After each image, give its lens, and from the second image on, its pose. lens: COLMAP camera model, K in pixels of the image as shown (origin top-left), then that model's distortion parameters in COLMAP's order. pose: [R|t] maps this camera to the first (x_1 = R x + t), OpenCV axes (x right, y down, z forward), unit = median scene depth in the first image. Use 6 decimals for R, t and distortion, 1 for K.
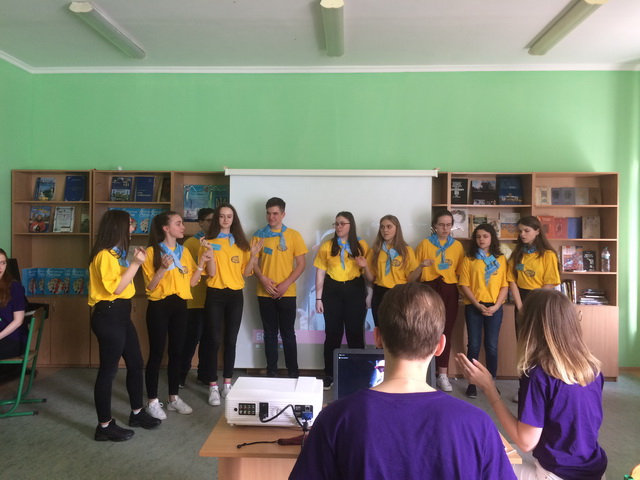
lens RADIAL K [[538.6, 0, 320.0], [0, 538.6, 240.0], [0, 0, 1]] dist [0.083051, -0.115320]
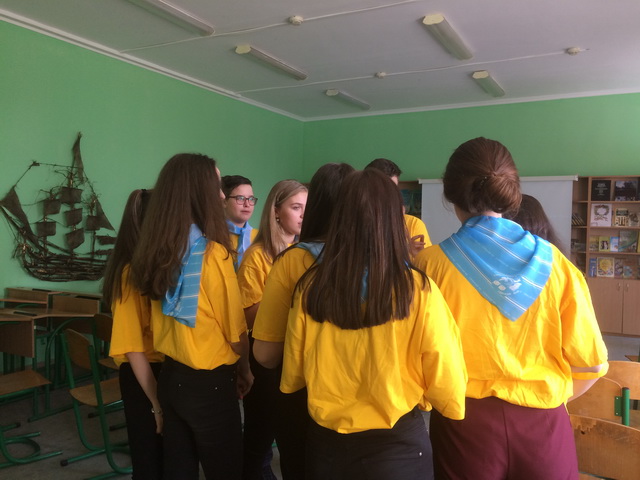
lens RADIAL K [[538.6, 0, 320.0], [0, 538.6, 240.0], [0, 0, 1]] dist [0.083051, -0.115320]
pose [[0.907340, 0.018297, -0.420000, 0.194208], [-0.010259, 0.999719, 0.021390, 0.006087], [0.420273, -0.015099, 0.907272, -0.440965]]
